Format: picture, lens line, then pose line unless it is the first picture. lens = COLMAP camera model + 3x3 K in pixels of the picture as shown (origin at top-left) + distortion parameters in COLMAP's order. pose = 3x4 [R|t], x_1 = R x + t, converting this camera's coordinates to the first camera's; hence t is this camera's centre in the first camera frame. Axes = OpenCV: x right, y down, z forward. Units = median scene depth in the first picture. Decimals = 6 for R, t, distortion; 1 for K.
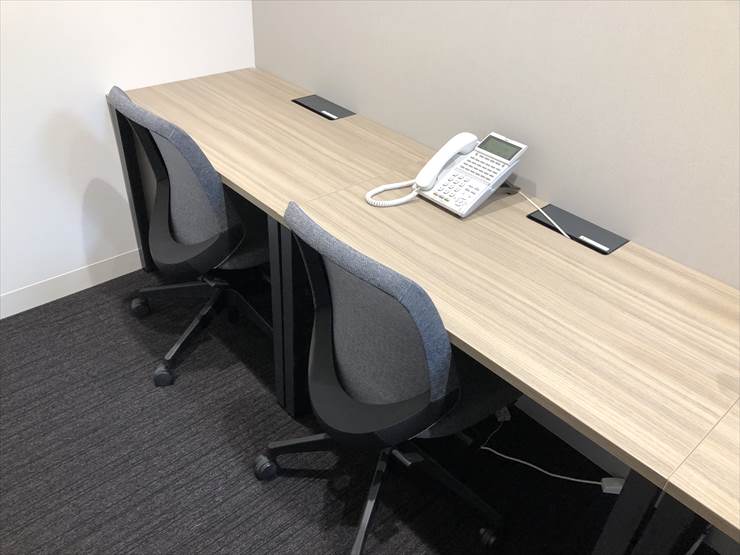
lens RADIAL K [[626.5, 0, 370.0], [0, 626.5, 277.5], [0, 0, 1]] dist [0.014412, -0.004630]
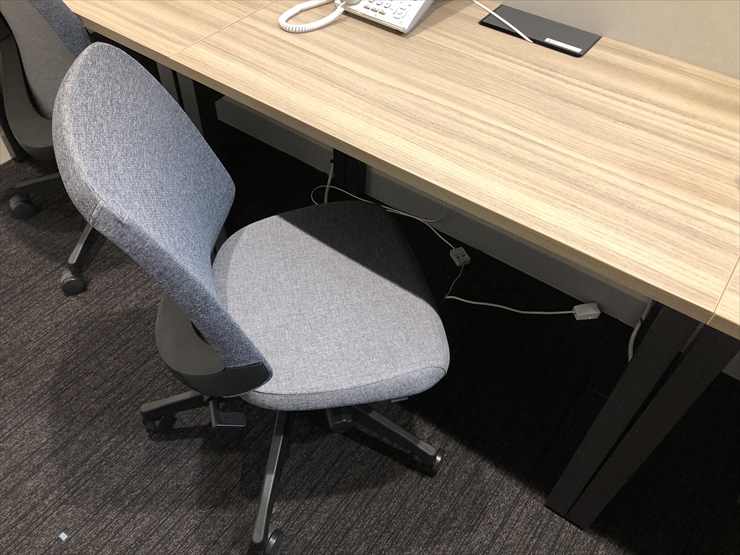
lens RADIAL K [[626.5, 0, 370.0], [0, 626.5, 277.5], [0, 0, 1]] dist [0.014412, -0.004630]
pose [[0.978286, -0.173343, 0.113618, -0.041602], [0.142092, 0.960015, 0.241207, 0.003910], [-0.150886, -0.219826, 0.963800, 0.164986]]
